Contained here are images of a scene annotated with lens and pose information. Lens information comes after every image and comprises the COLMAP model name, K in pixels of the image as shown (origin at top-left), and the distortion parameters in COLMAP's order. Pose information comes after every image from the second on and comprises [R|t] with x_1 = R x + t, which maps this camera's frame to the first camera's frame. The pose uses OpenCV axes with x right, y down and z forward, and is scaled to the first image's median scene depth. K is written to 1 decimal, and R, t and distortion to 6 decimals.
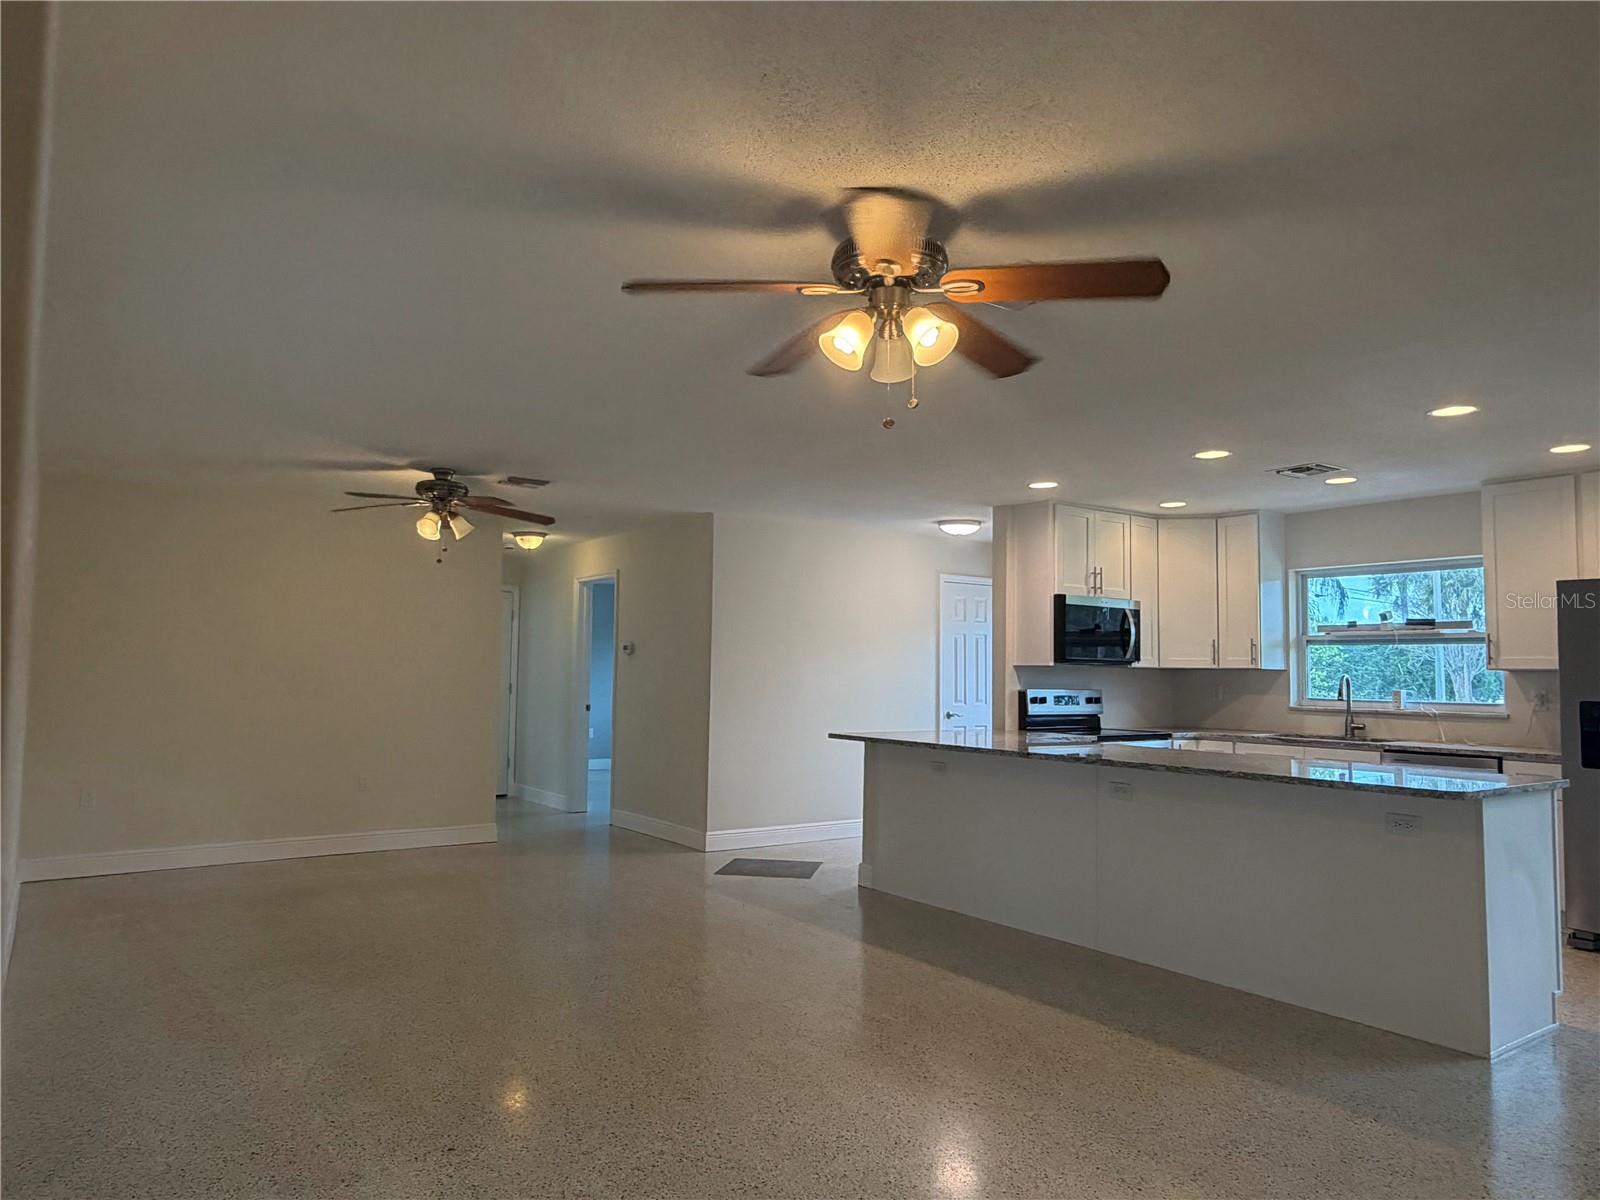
lens RADIAL K [[1035.9, 0, 795.3], [0, 1035.9, 604.9], [0, 0, 1]] dist [0.004984, -0.005459]
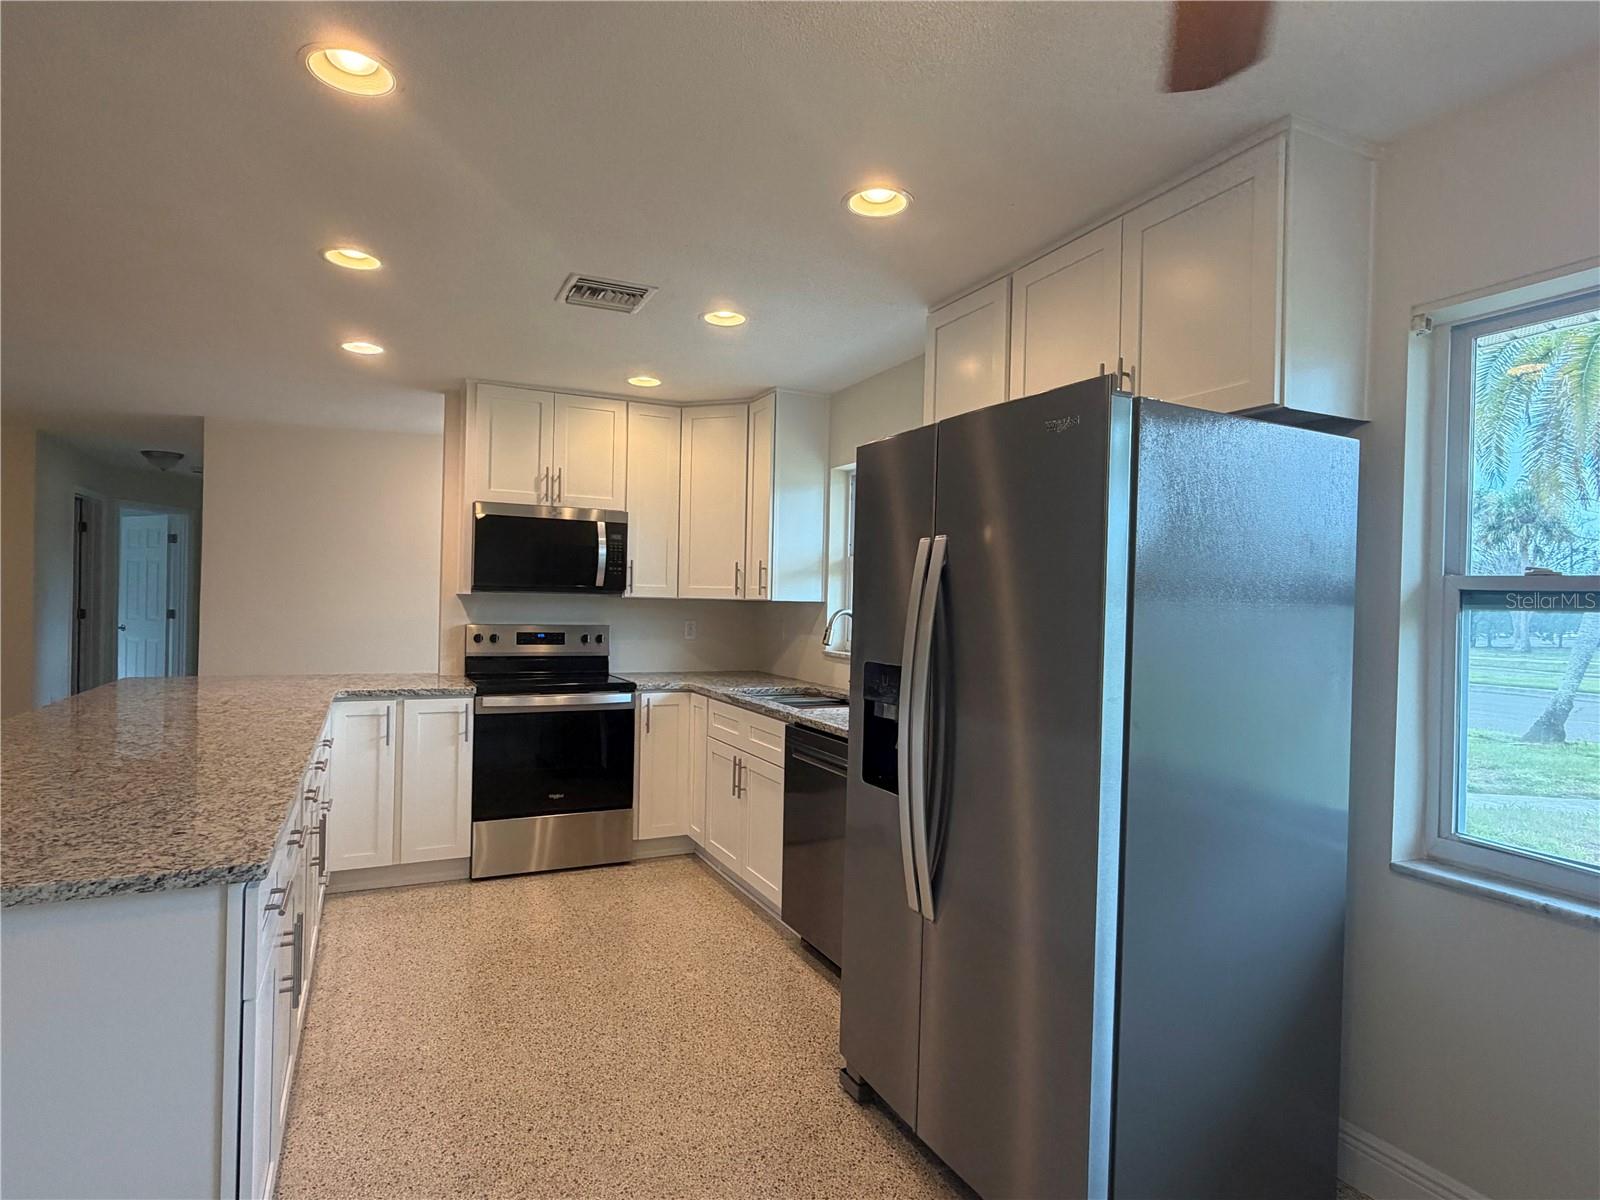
lens RADIAL K [[872.7, 0, 812.7], [0, 872.7, 590.6], [0, 0, 1]] dist [0.003806, 0.000564]
pose [[0.987939, 0.000194, -0.154844, 0.567644], [0.006801, 0.998980, 0.044647, 0.026573], [0.154695, -0.045162, 0.986930, 0.373232]]
